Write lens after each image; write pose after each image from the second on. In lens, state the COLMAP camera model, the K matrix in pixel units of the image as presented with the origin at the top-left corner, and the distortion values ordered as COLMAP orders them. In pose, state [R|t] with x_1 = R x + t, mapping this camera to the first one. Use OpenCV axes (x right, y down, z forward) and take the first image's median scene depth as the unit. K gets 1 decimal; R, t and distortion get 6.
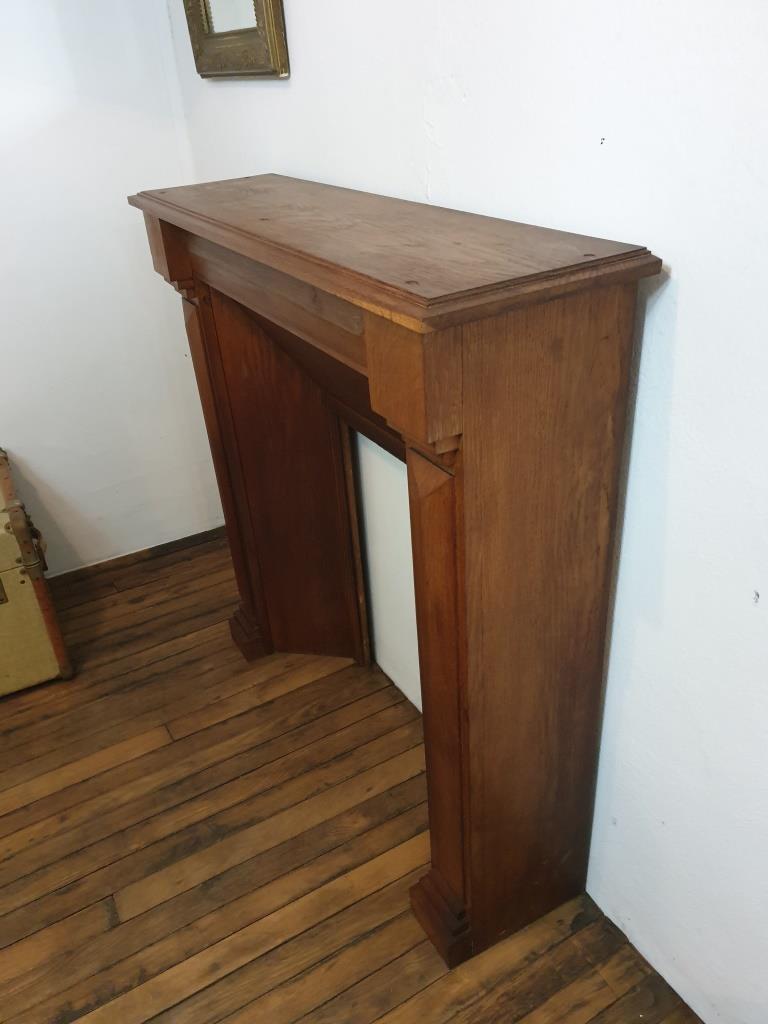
lens RADIAL K [[812.0, 0, 365.0], [0, 812.0, 516.4], [0, 0, 1]] dist [-0.003291, 0.042457]
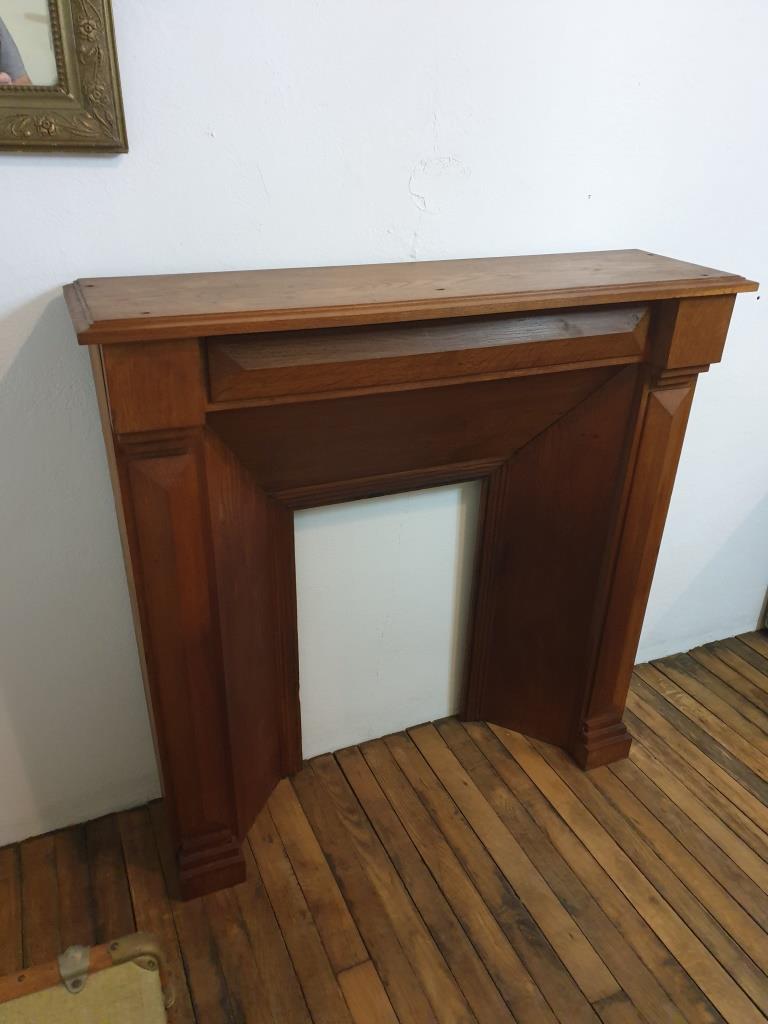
lens RADIAL K [[812.0, 0, 381.1], [0, 812.0, 518.0], [0, 0, 1]] dist [-0.003291, 0.042457]
pose [[0.096500, -0.389097, 0.916128, -0.892217], [0.468533, 0.829827, 0.303091, -0.354632], [-0.878160, 0.399988, 0.262383, 0.686549]]
